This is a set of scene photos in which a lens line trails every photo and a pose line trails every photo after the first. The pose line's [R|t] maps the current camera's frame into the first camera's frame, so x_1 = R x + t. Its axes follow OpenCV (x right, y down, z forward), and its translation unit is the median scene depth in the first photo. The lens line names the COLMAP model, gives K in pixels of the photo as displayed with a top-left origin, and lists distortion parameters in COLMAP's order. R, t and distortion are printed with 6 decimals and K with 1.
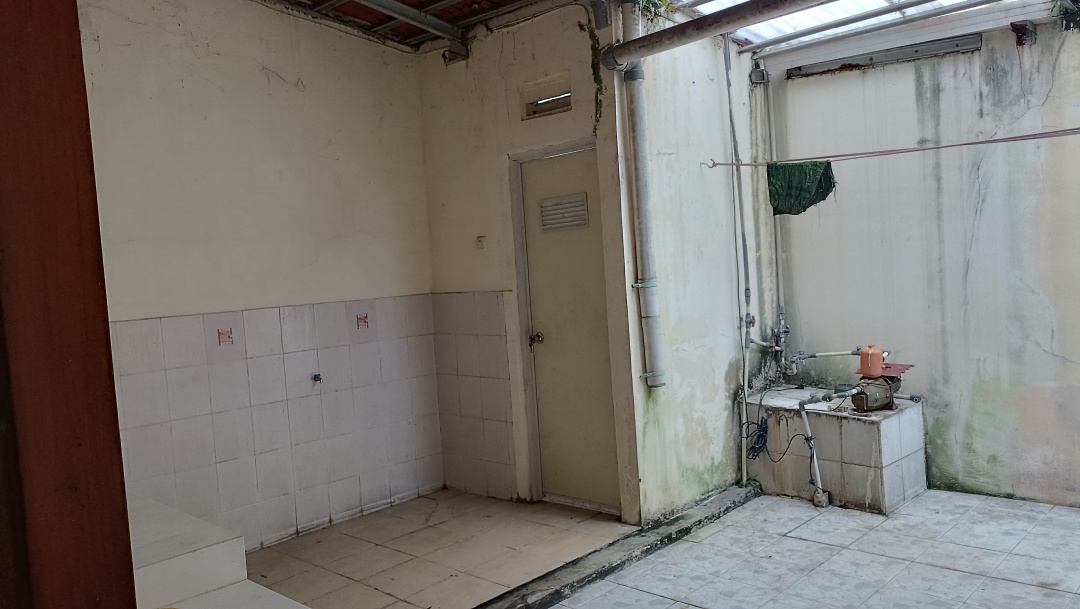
lens RADIAL K [[809.4, 0, 536.7], [0, 809.4, 304.1], [0, 0, 1]] dist [0.042367, -0.049296]
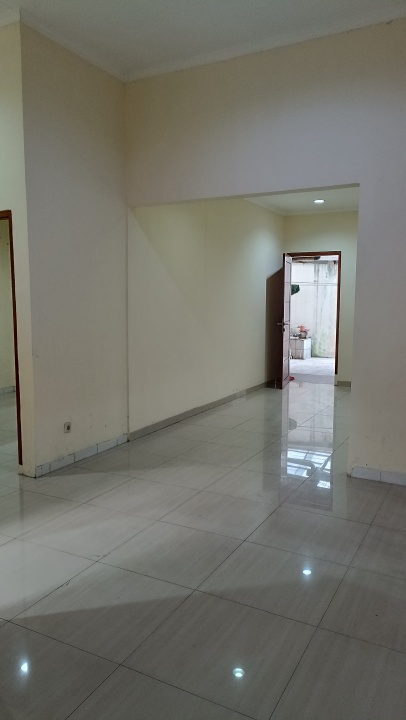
lens RADIAL K [[539.6, 0, 204.0], [0, 539.6, 361.2], [0, 0, 1]] dist [0.042367, -0.049296]
pose [[0.949310, 0.040053, 0.311779, -1.070600], [-0.052628, 0.998101, 0.032020, 0.189807], [-0.309905, -0.046806, 0.949615, -1.753058]]
